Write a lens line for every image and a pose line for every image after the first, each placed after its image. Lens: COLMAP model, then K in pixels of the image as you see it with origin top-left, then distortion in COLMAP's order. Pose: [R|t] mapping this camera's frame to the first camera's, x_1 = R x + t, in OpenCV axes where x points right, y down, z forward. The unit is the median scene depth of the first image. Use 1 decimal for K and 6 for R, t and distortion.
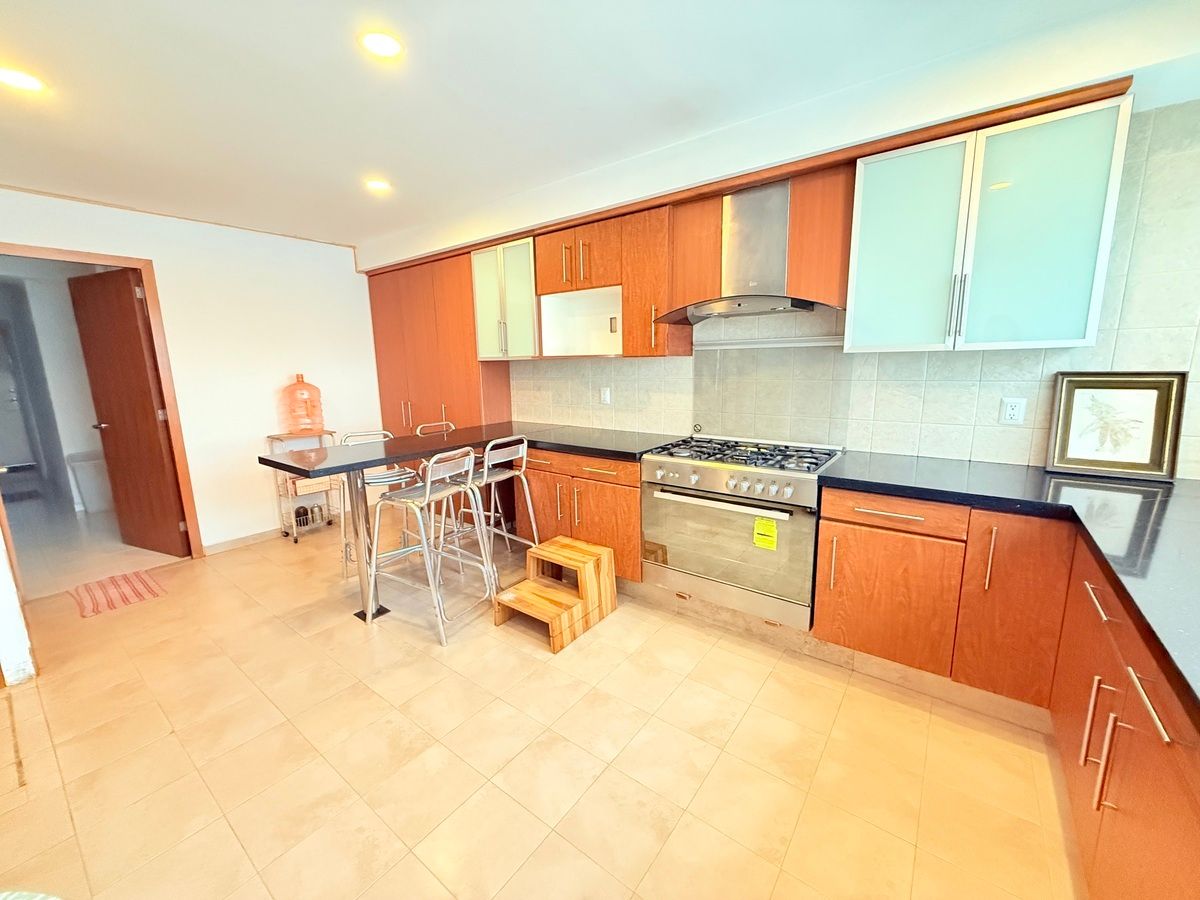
lens RADIAL K [[480.2, 0, 597.9], [0, 480.2, 451.0], [0, 0, 1]] dist [-0.001018, -0.000235]
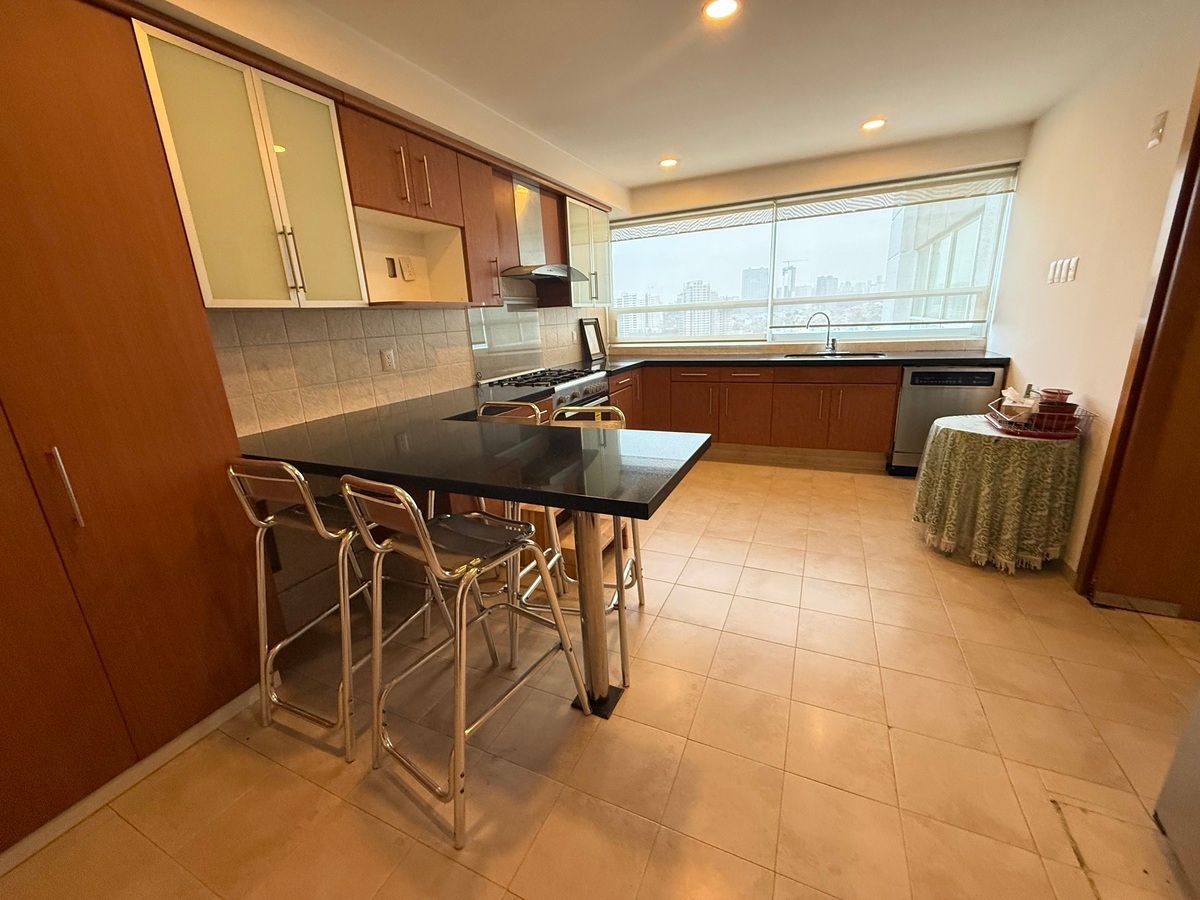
lens RADIAL K [[480.2, 0, 602.7], [0, 480.2, 448.1], [0, 0, 1]] dist [-0.001018, -0.000235]
pose [[-0.225419, -0.229728, 0.946790, -1.026427], [0.229382, 0.931969, 0.280745, -0.149381], [-0.946874, 0.280461, -0.157388, 1.036371]]
